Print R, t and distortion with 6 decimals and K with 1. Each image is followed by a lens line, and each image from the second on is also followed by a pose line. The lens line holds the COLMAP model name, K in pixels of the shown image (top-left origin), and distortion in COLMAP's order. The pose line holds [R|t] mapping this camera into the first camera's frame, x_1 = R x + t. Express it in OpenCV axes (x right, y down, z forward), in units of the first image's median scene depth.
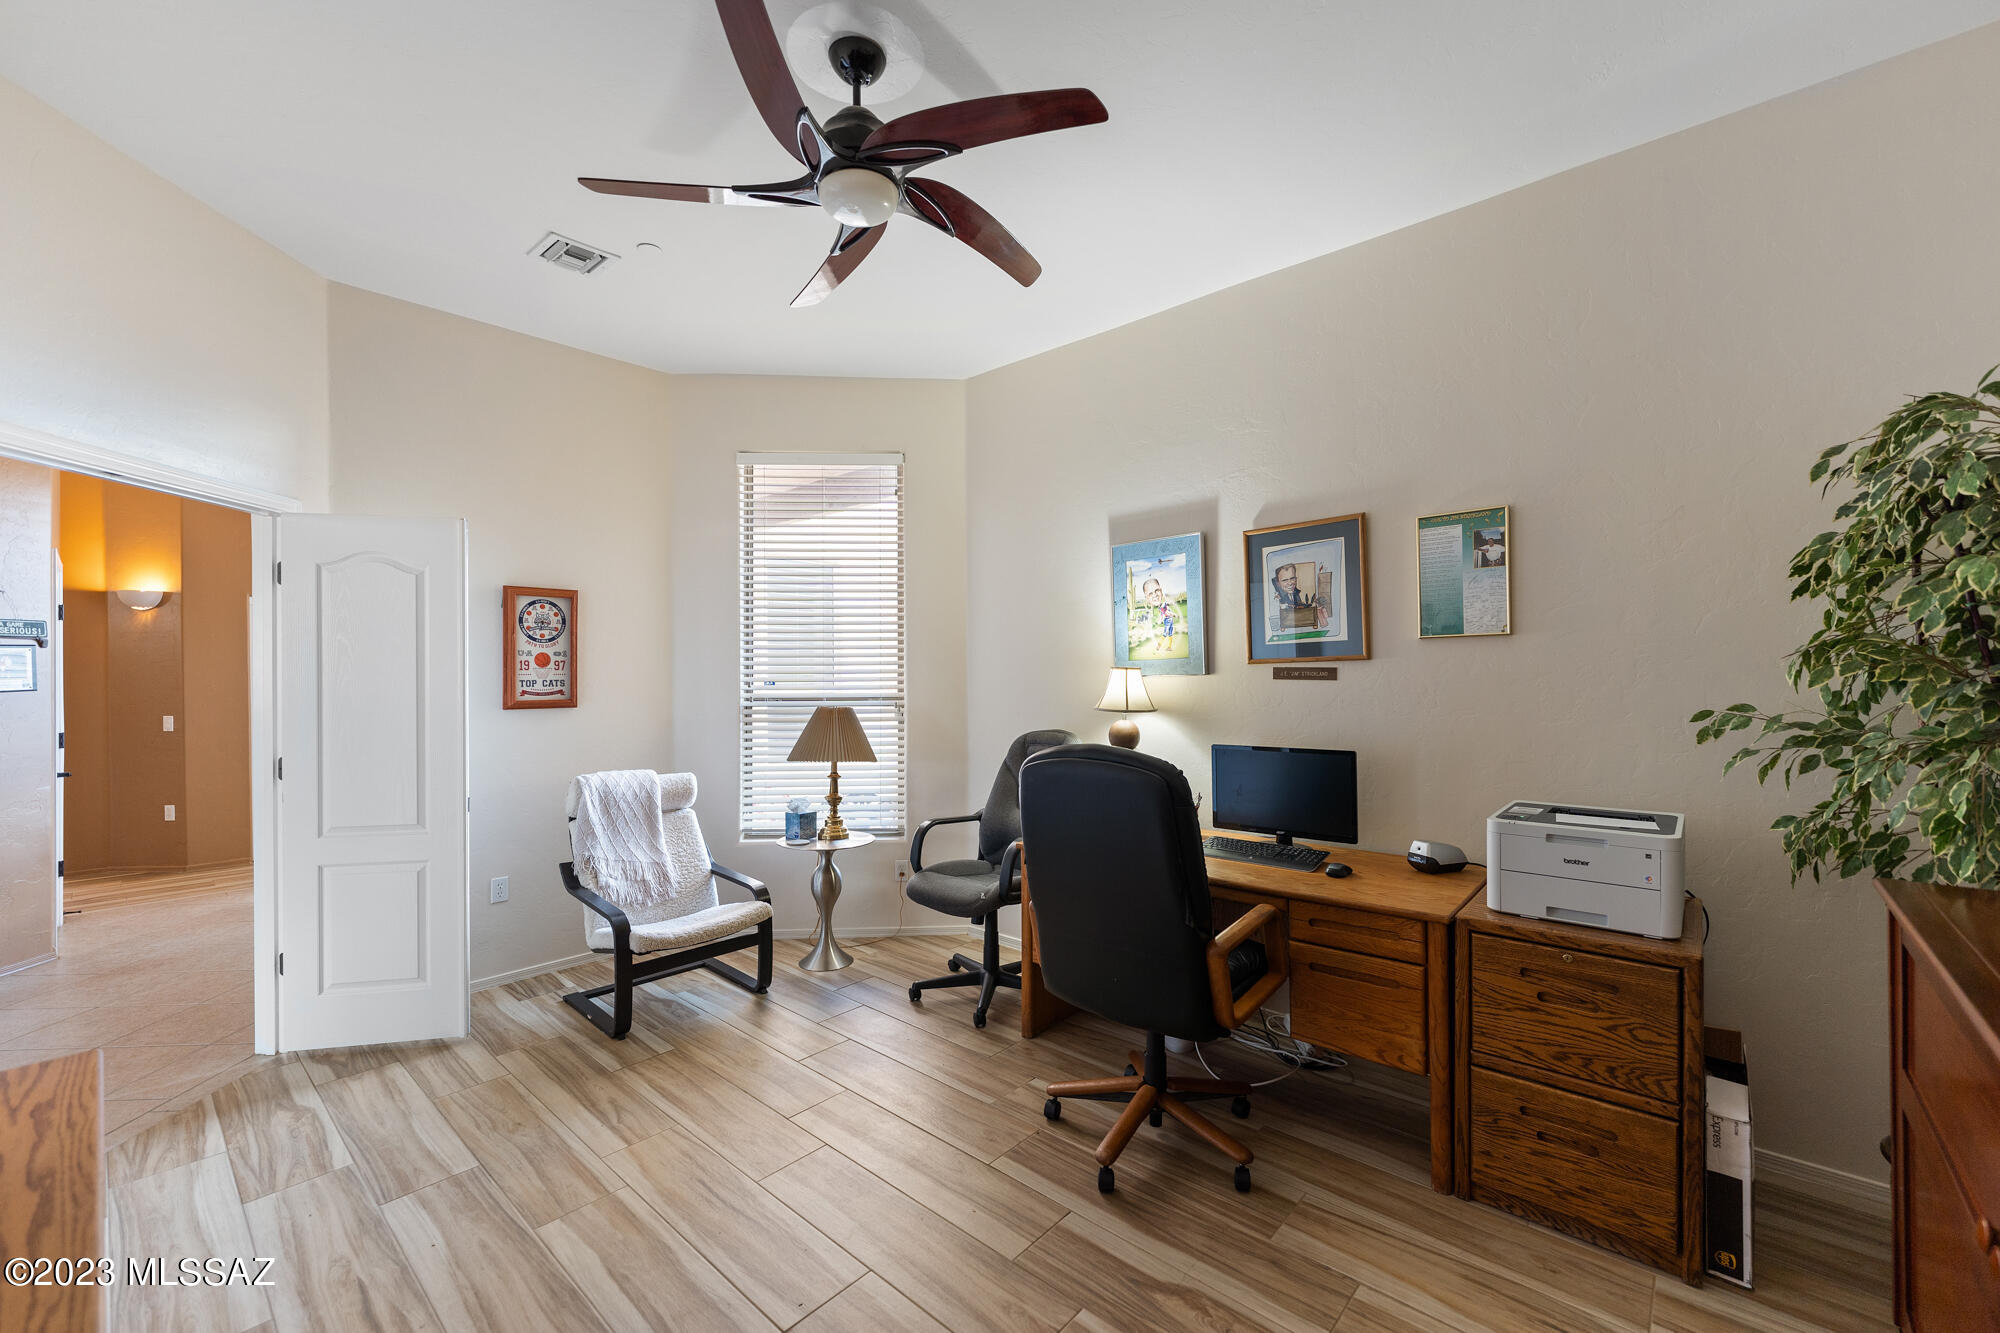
lens RADIAL K [[798.9, 0, 997.7], [0, 798.9, 673.4], [0, 0, 1]] dist [-0.001137, 0.000375]
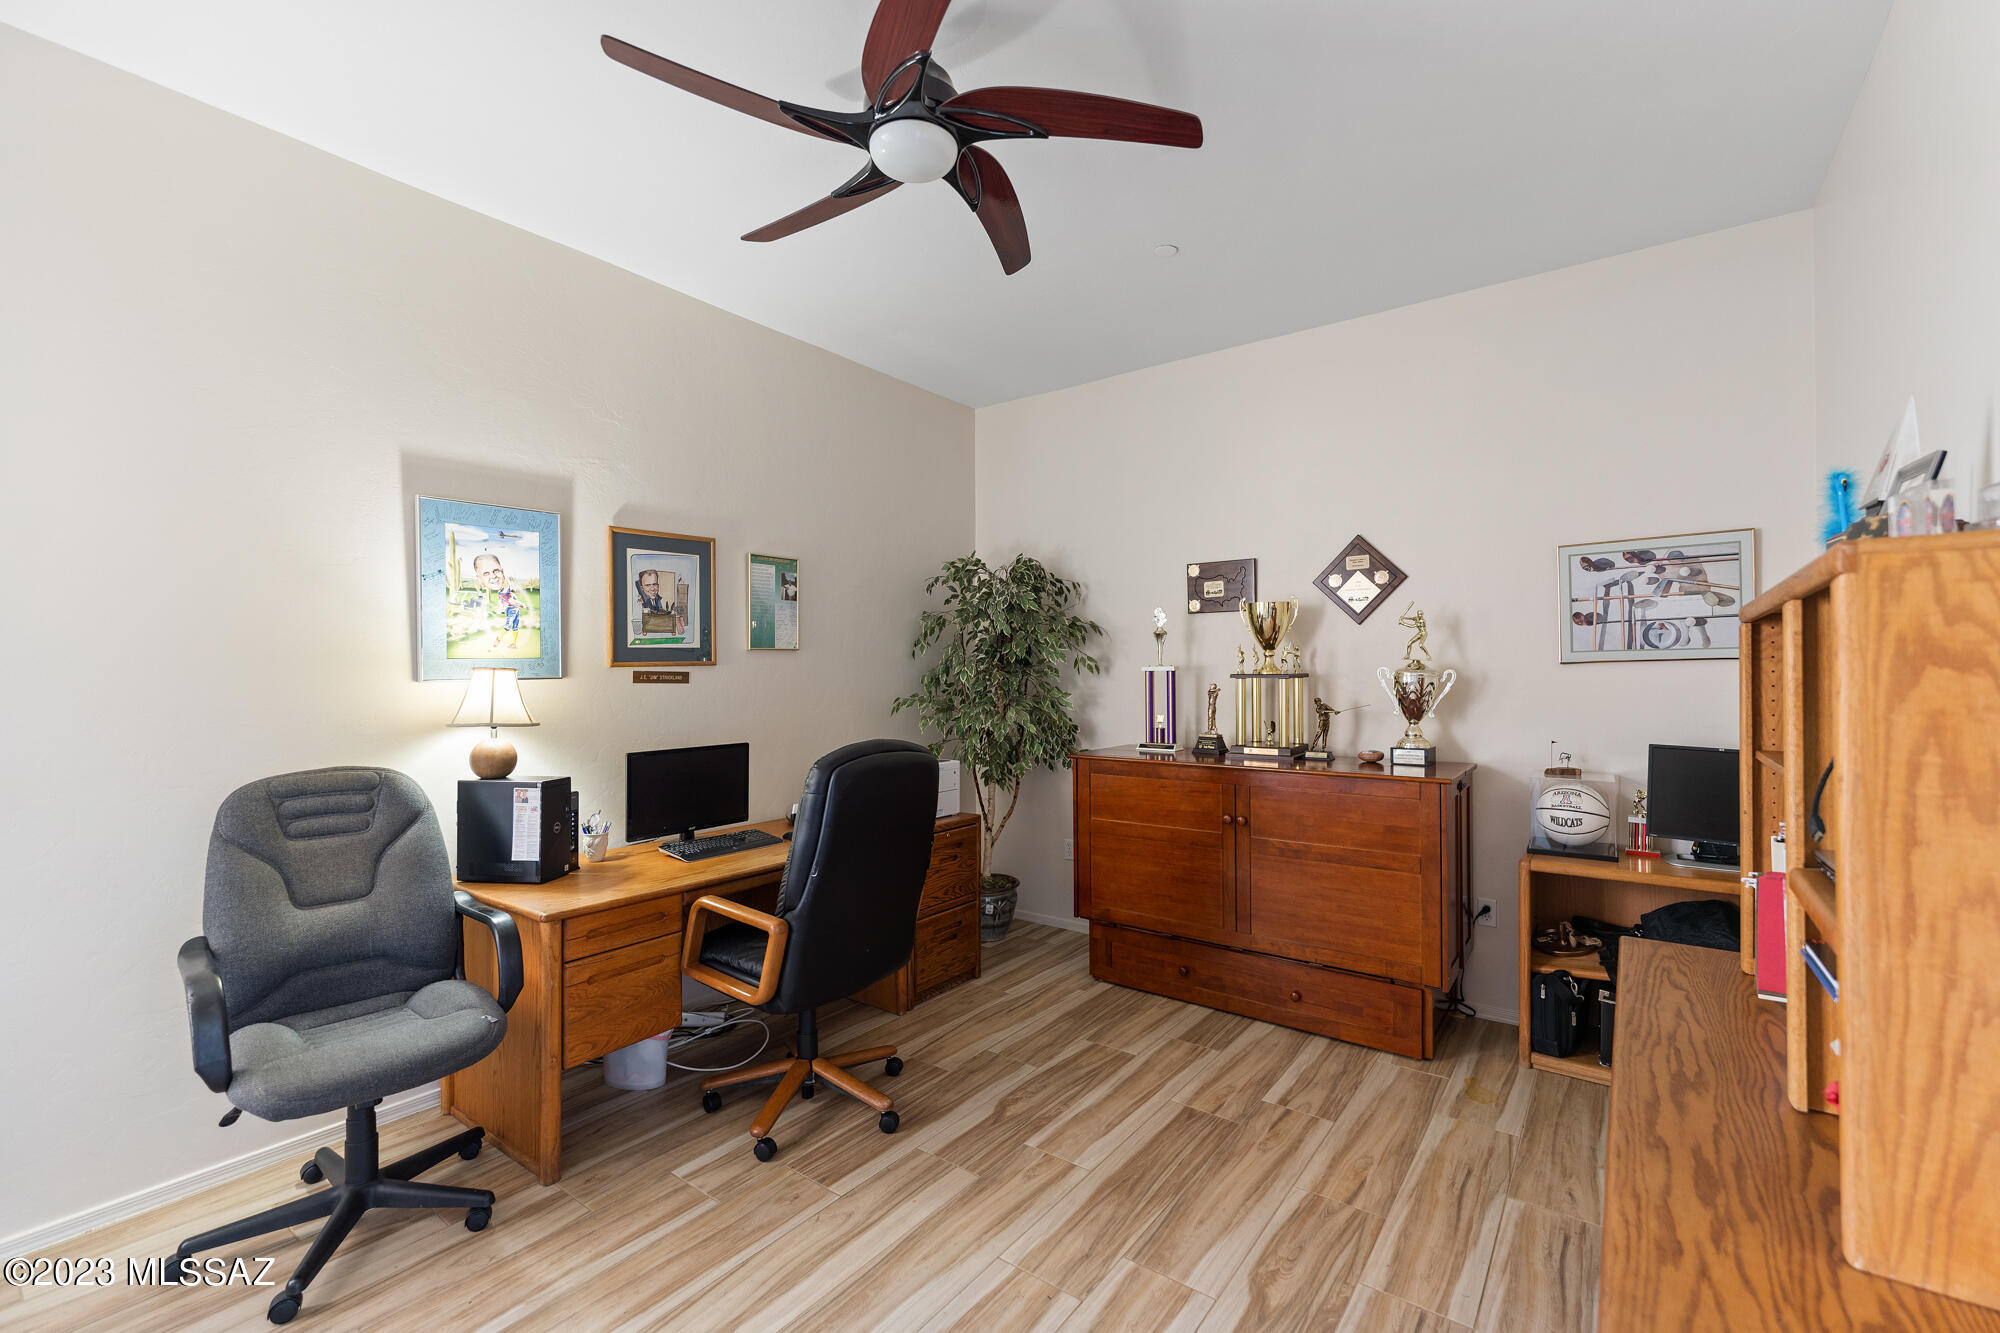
lens RADIAL K [[844.0, 0, 999.1], [0, 844.0, 666.0], [0, 0, 1]] dist [-0.008410, -0.000035]
pose [[-0.084454, 0.016210, 0.996296, -0.739158], [0.000881, 0.999868, -0.016193, 0.003603], [-0.996427, -0.000489, -0.084457, 0.647395]]
